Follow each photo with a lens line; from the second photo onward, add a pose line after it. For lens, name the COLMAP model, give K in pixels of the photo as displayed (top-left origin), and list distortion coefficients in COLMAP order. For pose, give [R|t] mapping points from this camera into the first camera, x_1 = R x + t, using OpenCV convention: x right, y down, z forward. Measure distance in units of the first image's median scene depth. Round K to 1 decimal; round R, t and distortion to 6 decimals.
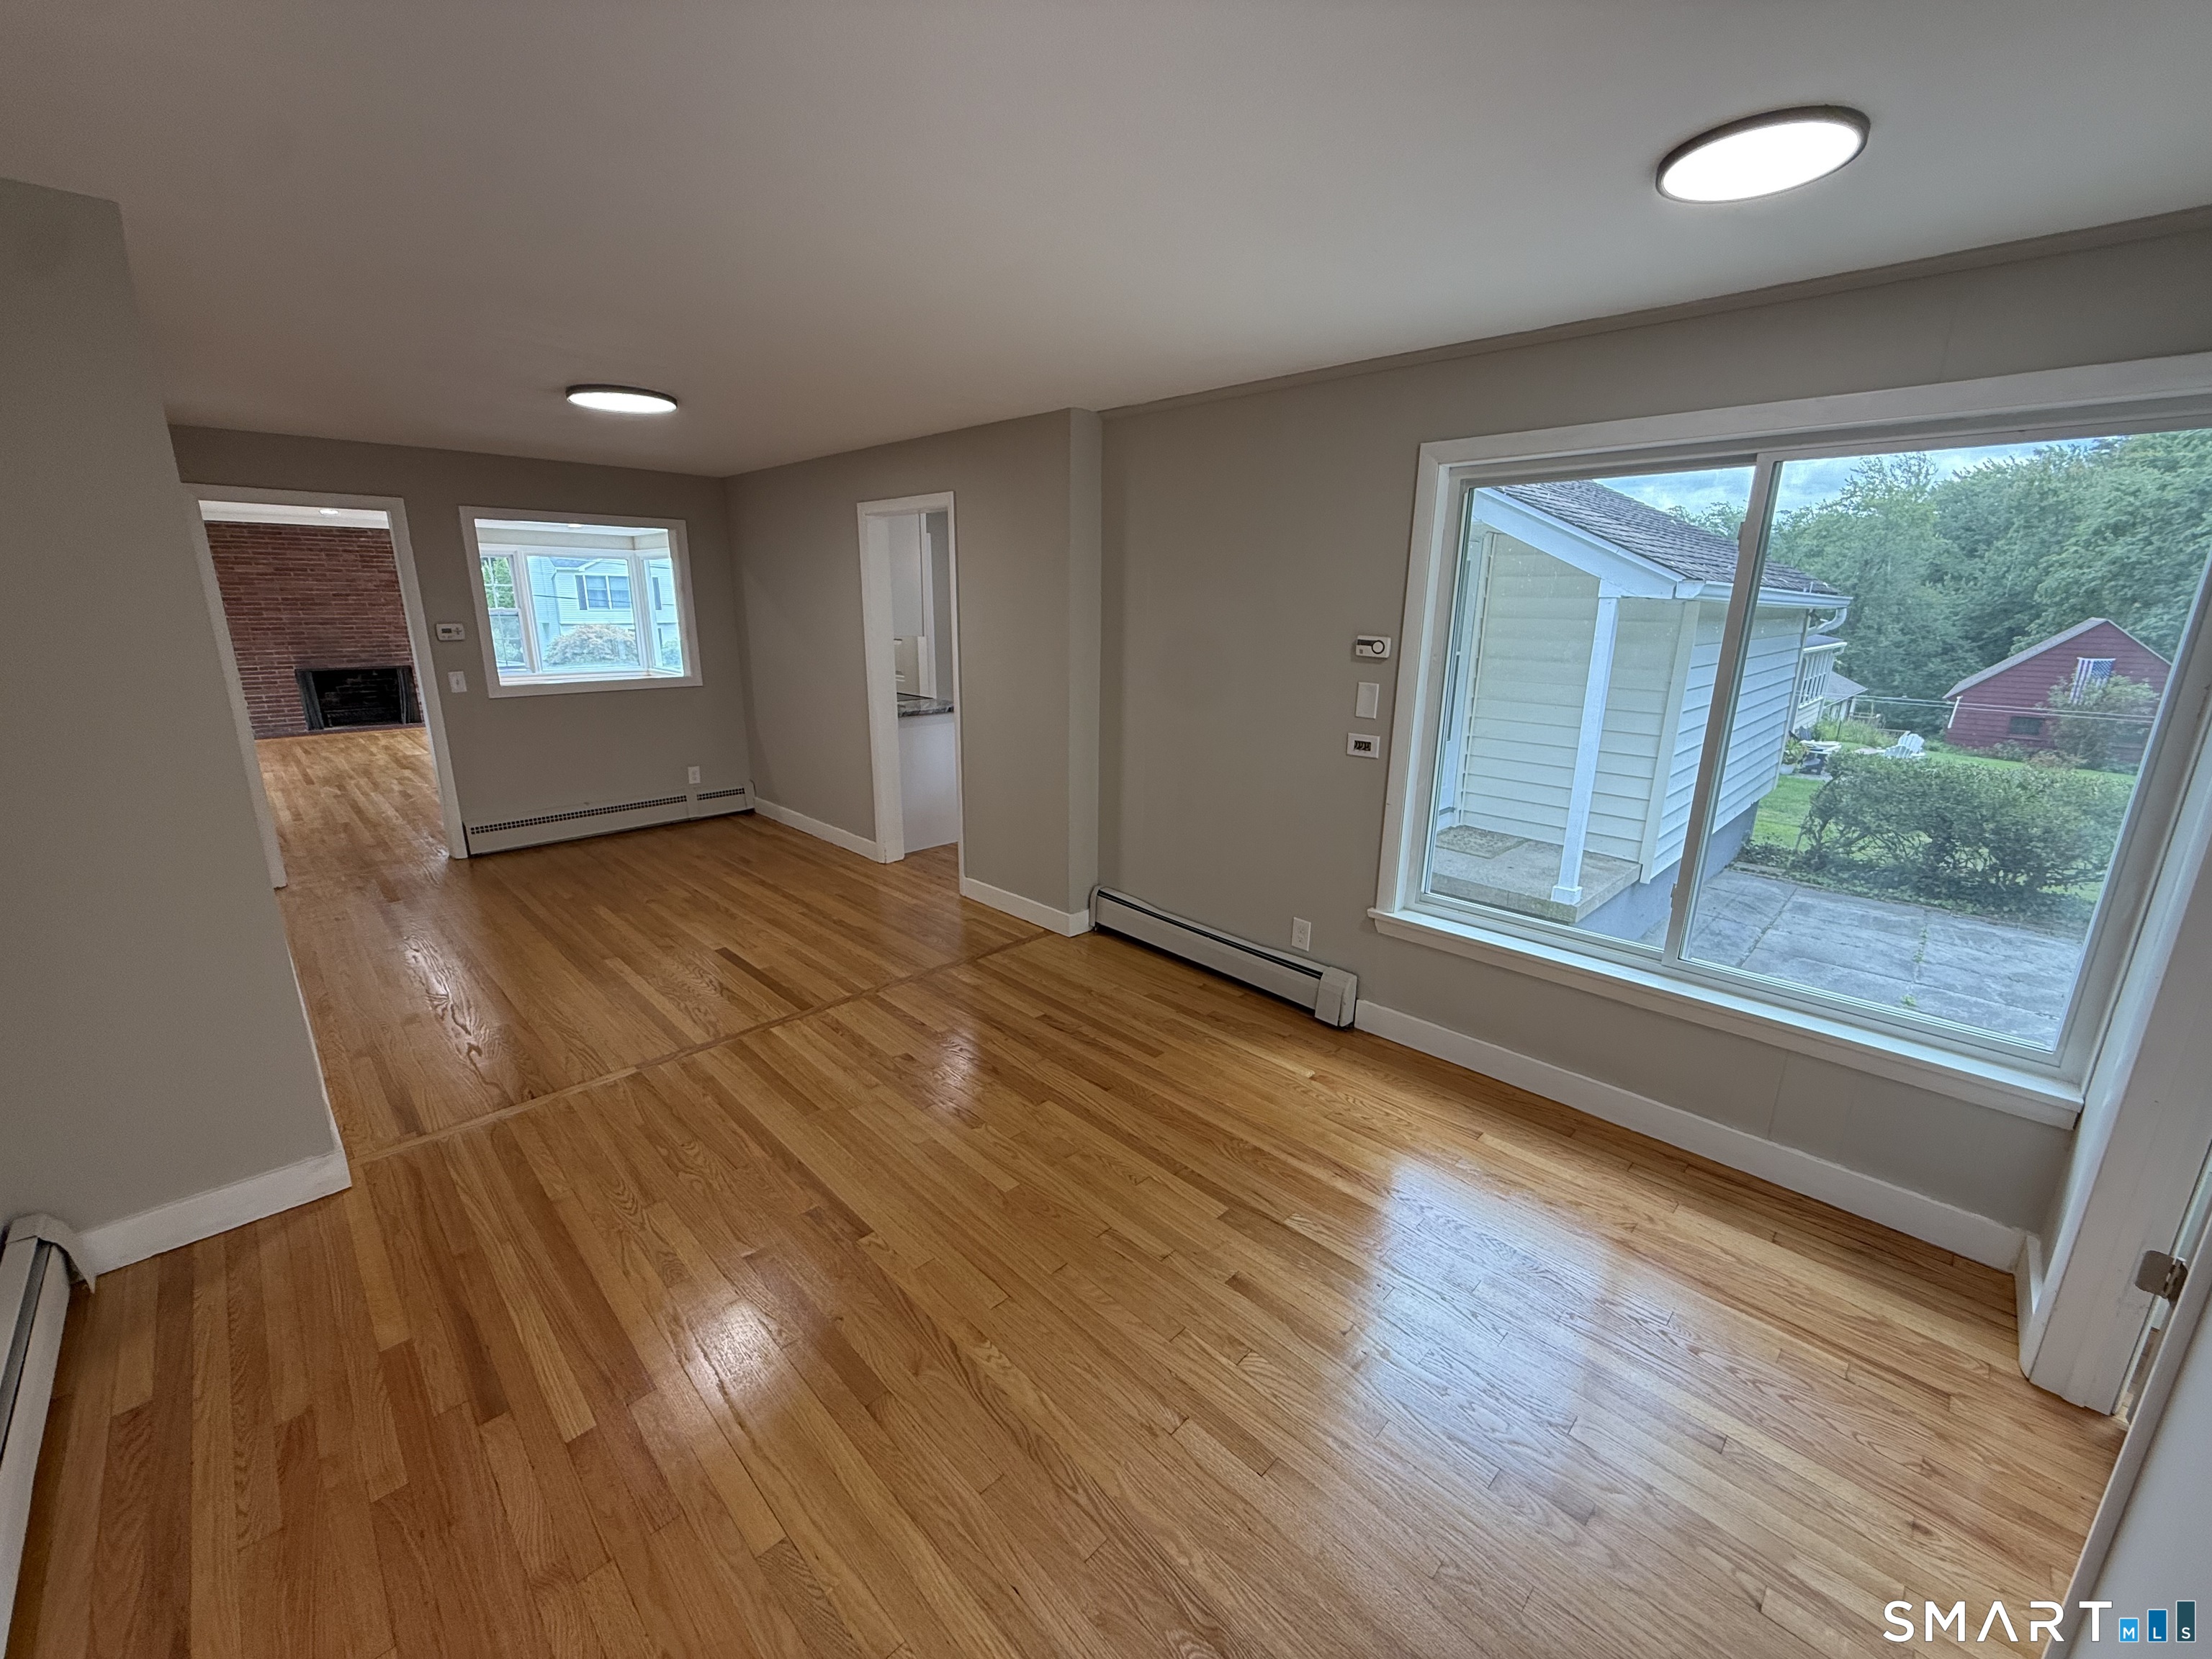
lens RADIAL K [[881.1, 0, 1093.1], [0, 881.1, 835.9], [0, 0, 1]] dist [-0.000407, -0.000021]
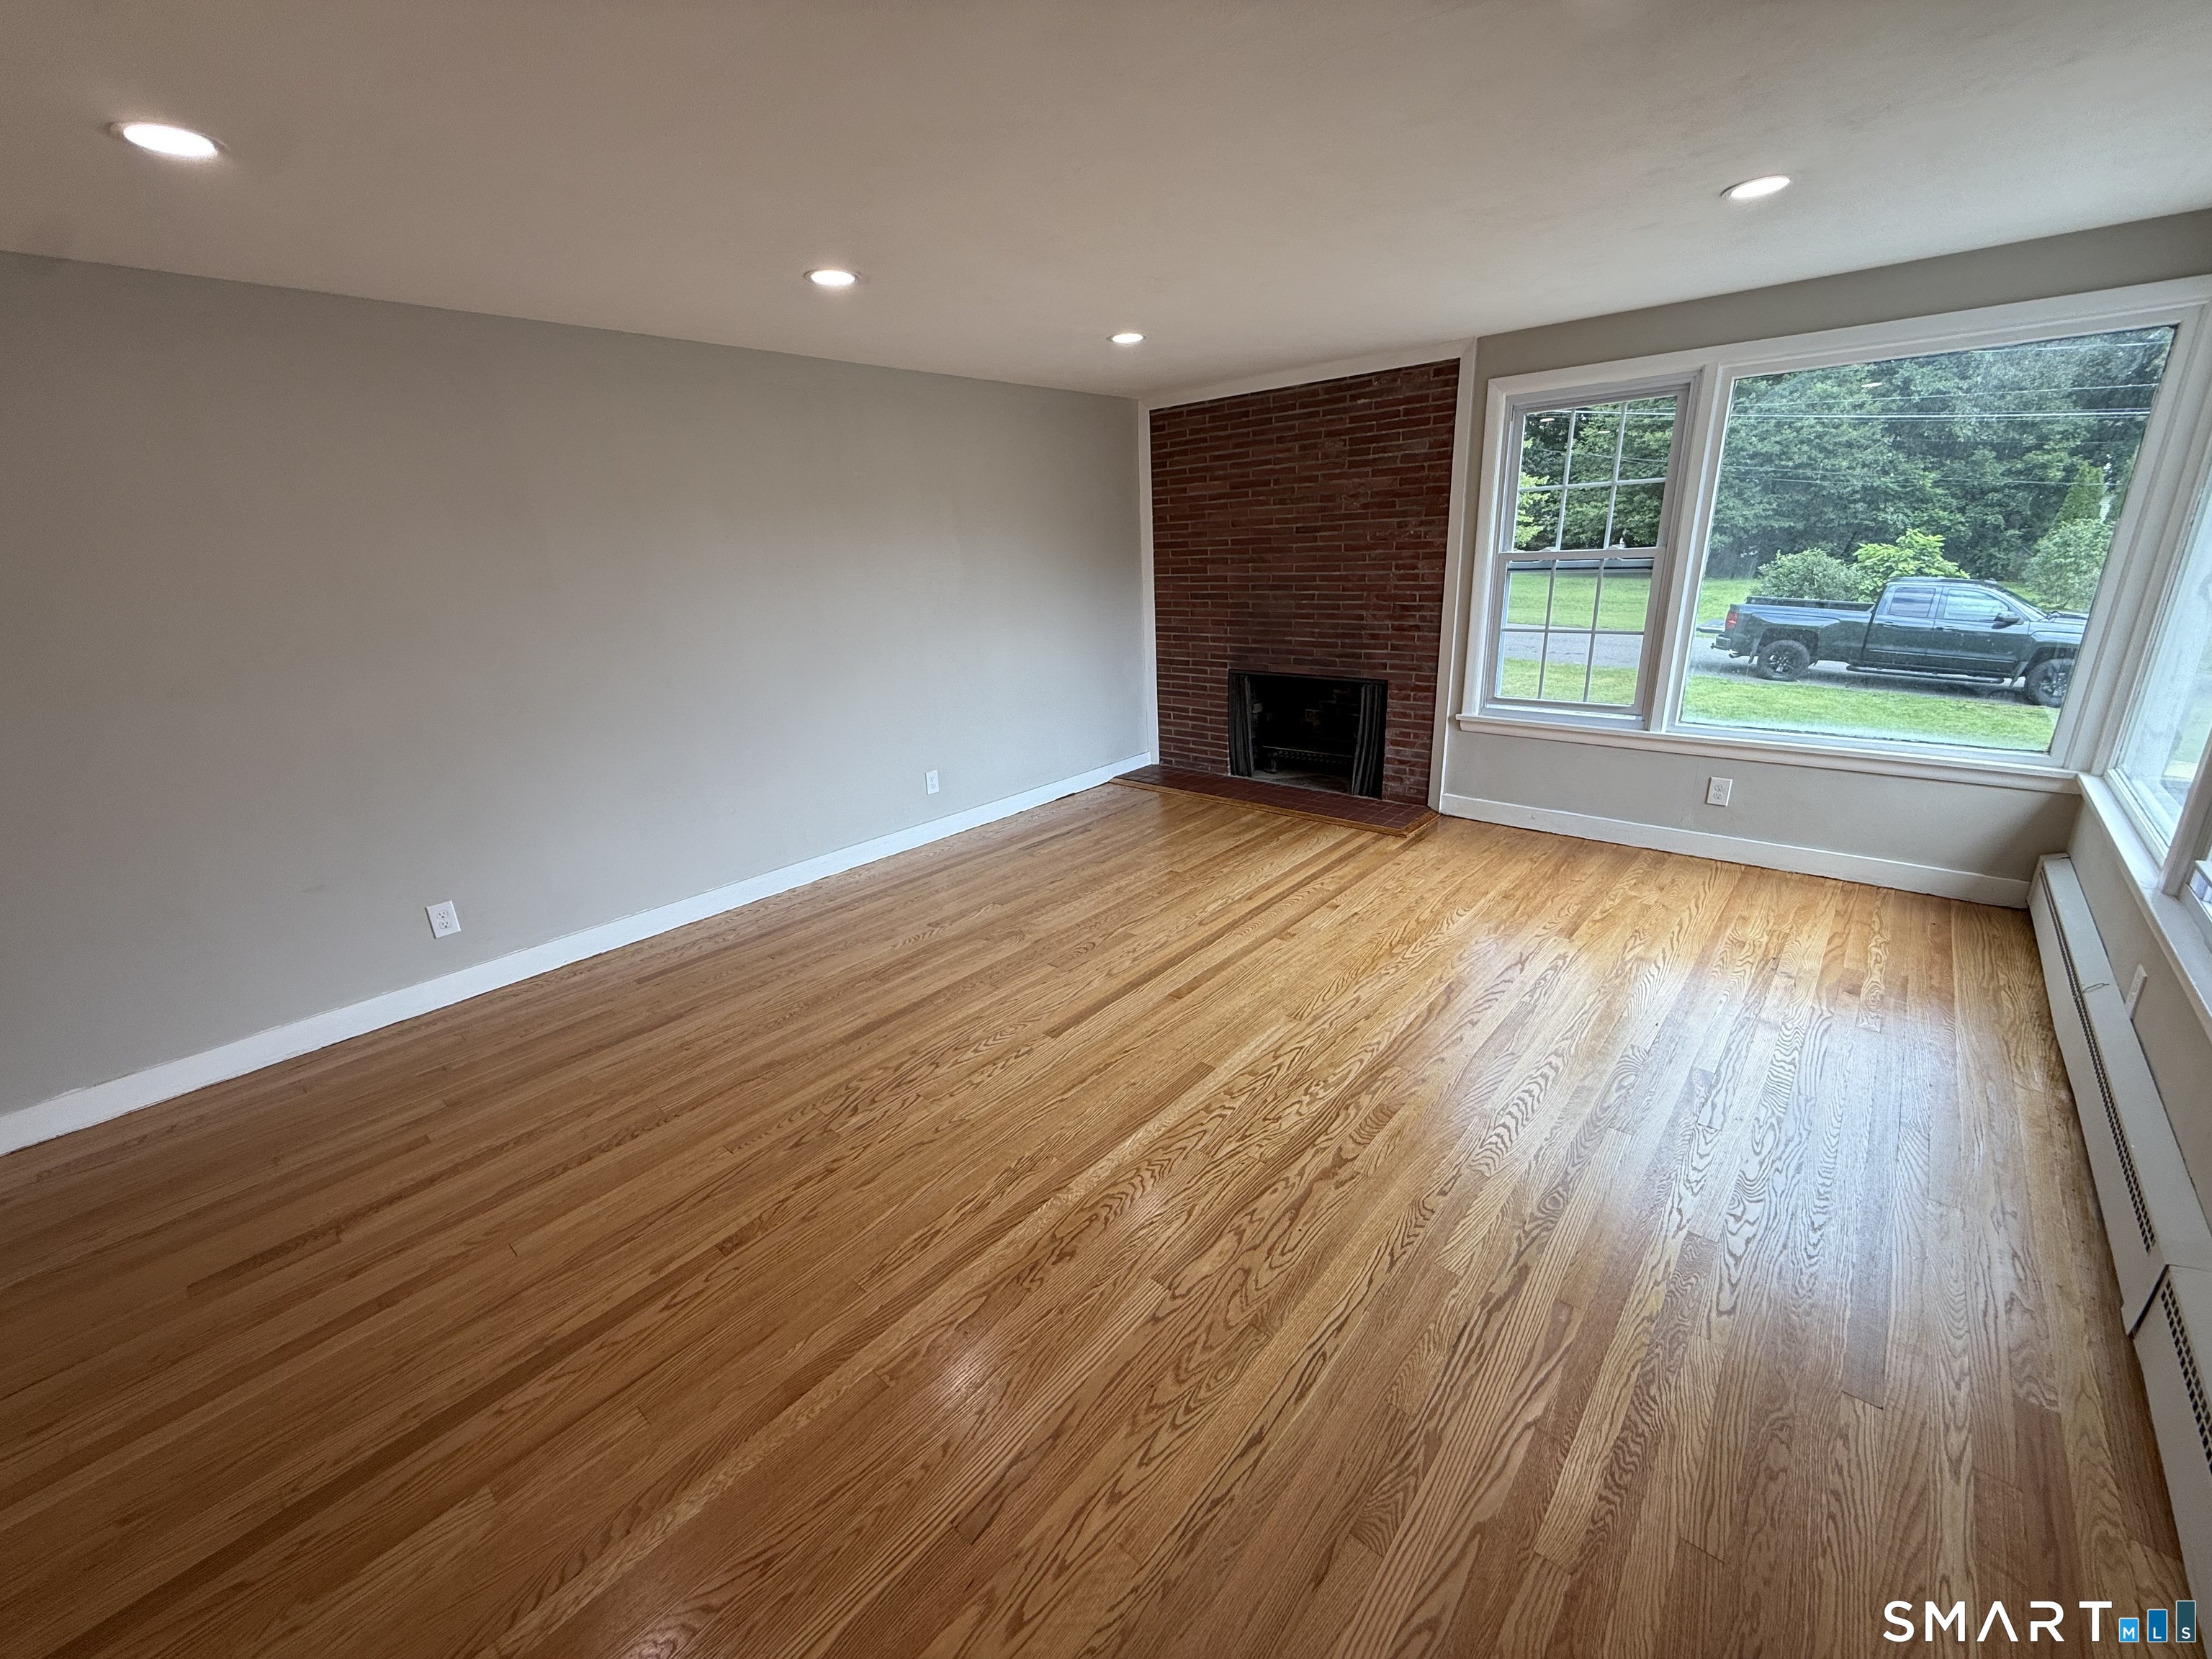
lens RADIAL K [[881.1, 0, 1098.6], [0, 881.1, 834.7], [0, 0, 1]] dist [-0.000407, -0.000021]
pose [[0.066969, 0.303821, -0.950372, -0.956168], [-0.214620, 0.934600, 0.283655, -0.647046], [0.974399, 0.184973, 0.127796, 2.419282]]
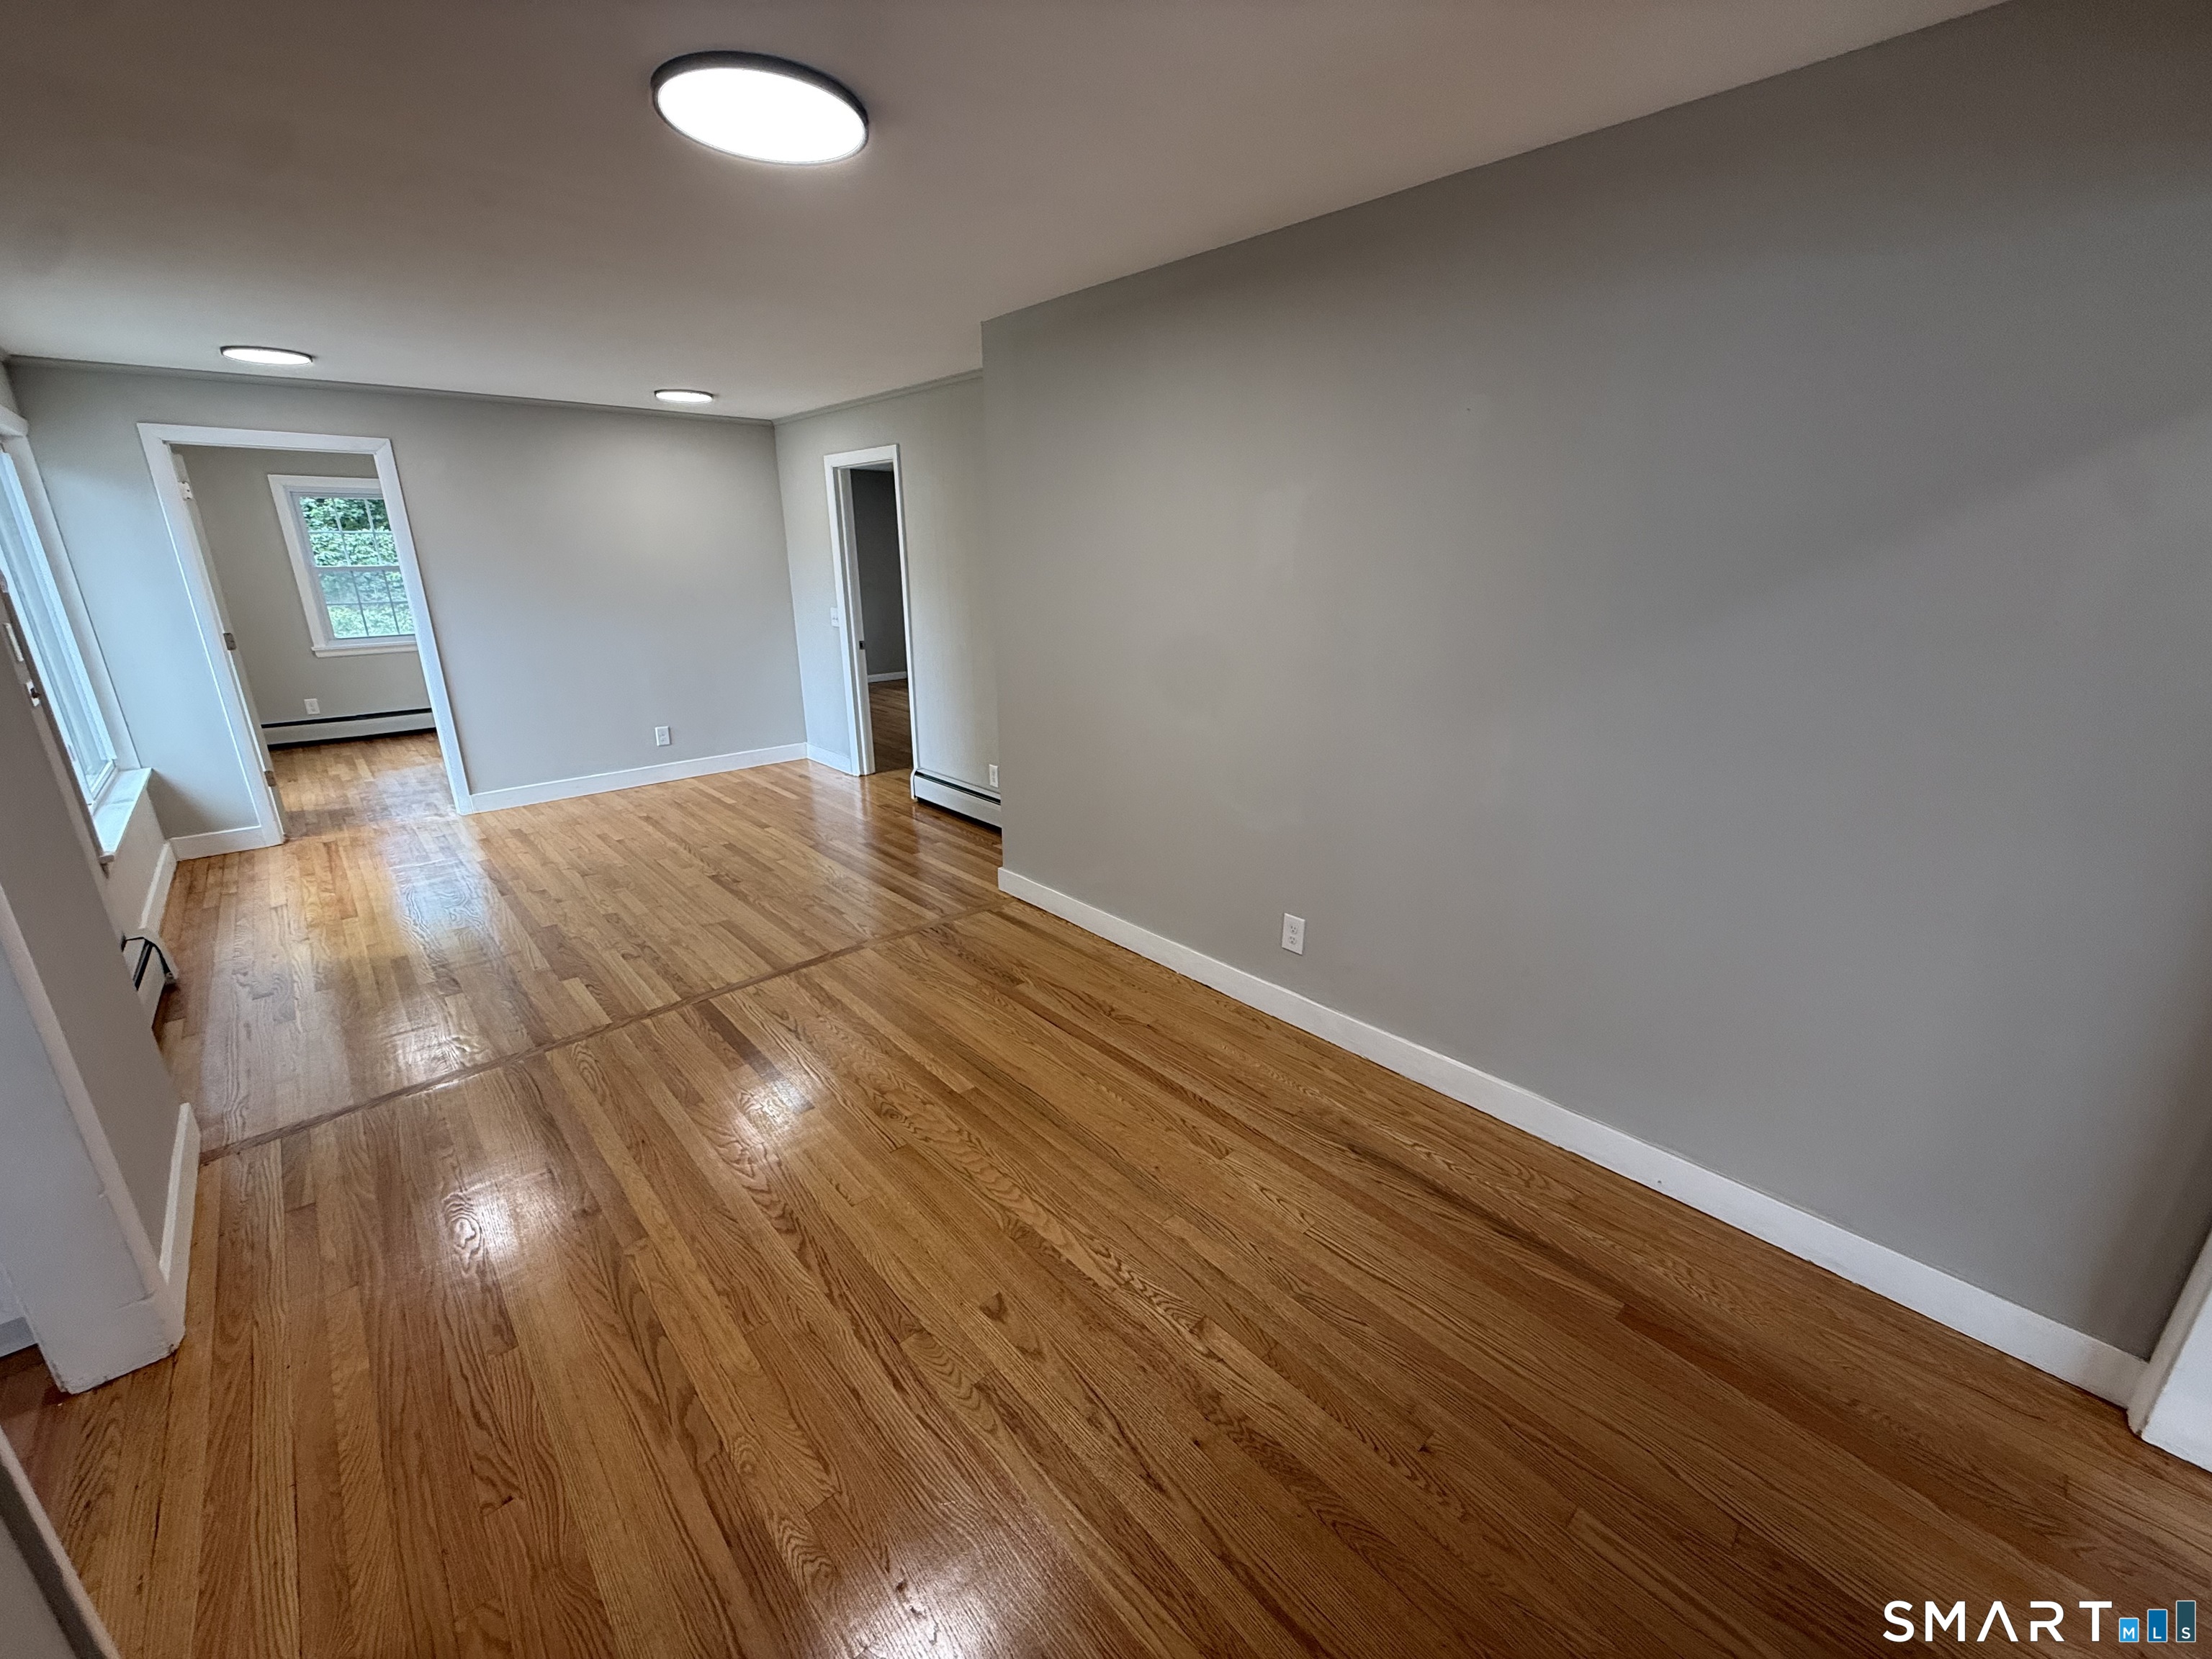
lens RADIAL K [[881.1, 0, 1101.8], [0, 881.1, 832.5], [0, 0, 1]] dist [-0.000407, -0.000021]
pose [[-0.999333, -0.021068, 0.029836, -0.734555], [-0.001482, 0.839585, 0.543226, -0.423748], [-0.036495, 0.542820, -0.839056, 1.599288]]
